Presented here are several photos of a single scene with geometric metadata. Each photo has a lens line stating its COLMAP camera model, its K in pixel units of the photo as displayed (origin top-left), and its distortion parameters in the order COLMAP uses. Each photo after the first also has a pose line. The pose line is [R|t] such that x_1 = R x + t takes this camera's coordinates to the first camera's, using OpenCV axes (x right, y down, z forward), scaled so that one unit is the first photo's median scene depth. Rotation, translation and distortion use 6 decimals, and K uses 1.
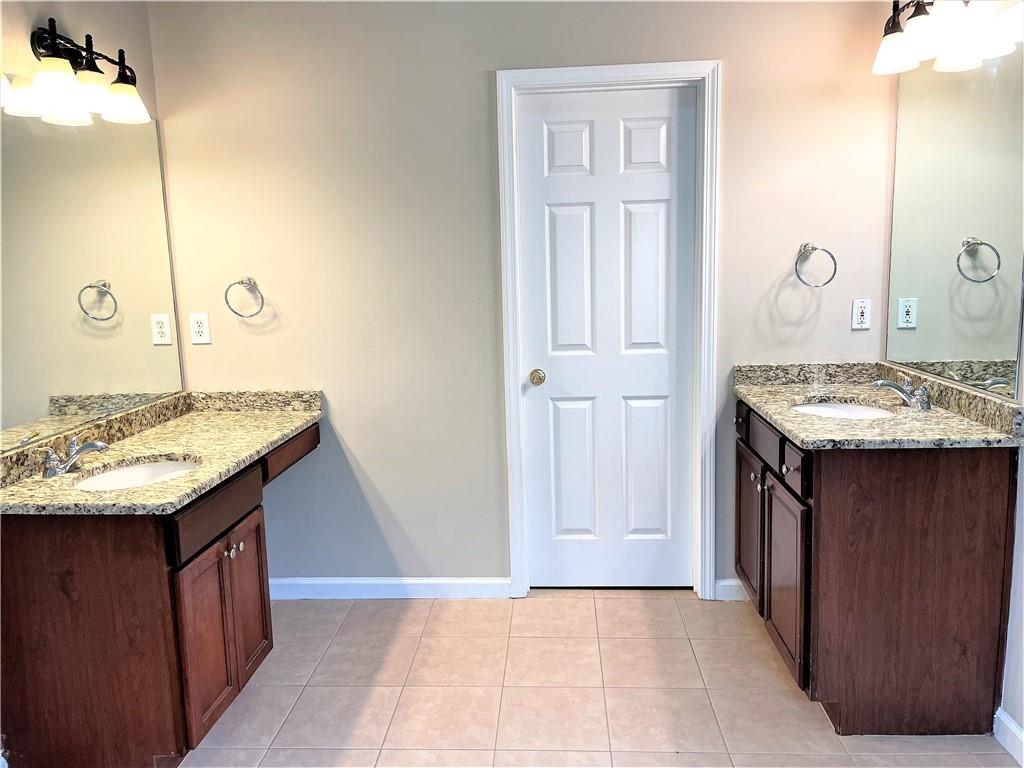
lens RADIAL K [[773.1, 0, 518.7], [0, 773.1, 387.5], [0, 0, 1]] dist [0.101897, -0.131501]
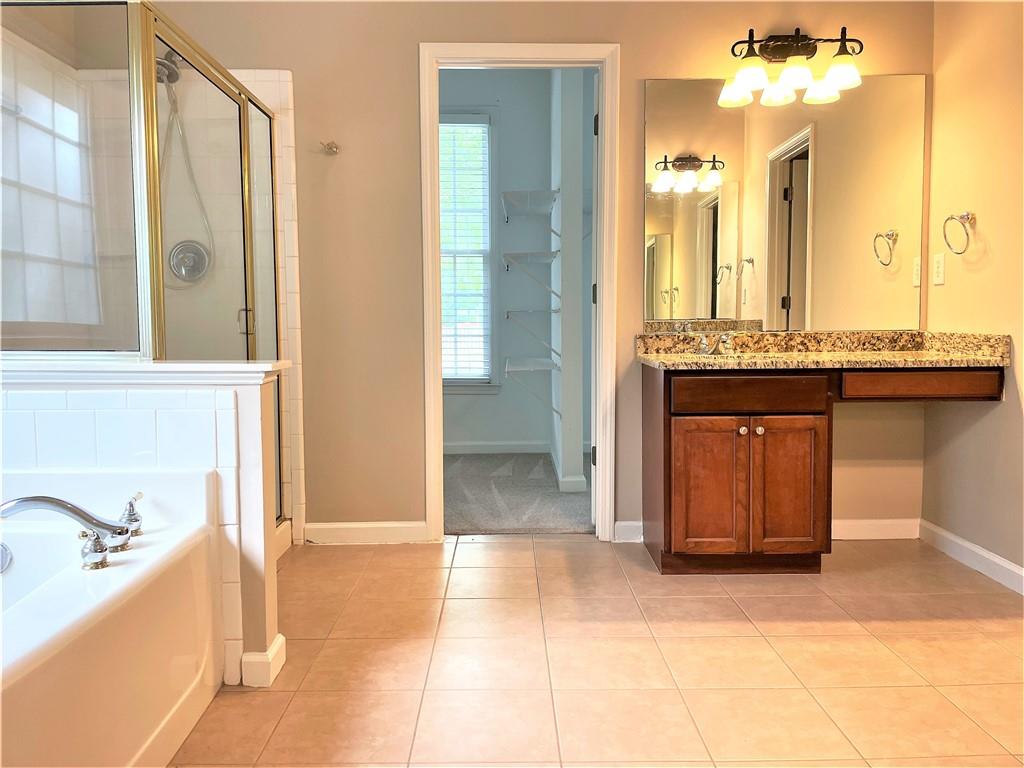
lens RADIAL K [[773.1, 0, 518.7], [0, 773.1, 387.5], [0, 0, 1]] dist [0.101897, -0.131501]
pose [[0.074380, 0.111644, -0.990961, 0.672757], [-0.153657, 0.983129, 0.099229, 0.066875], [0.985321, 0.144888, 0.090280, 0.449947]]
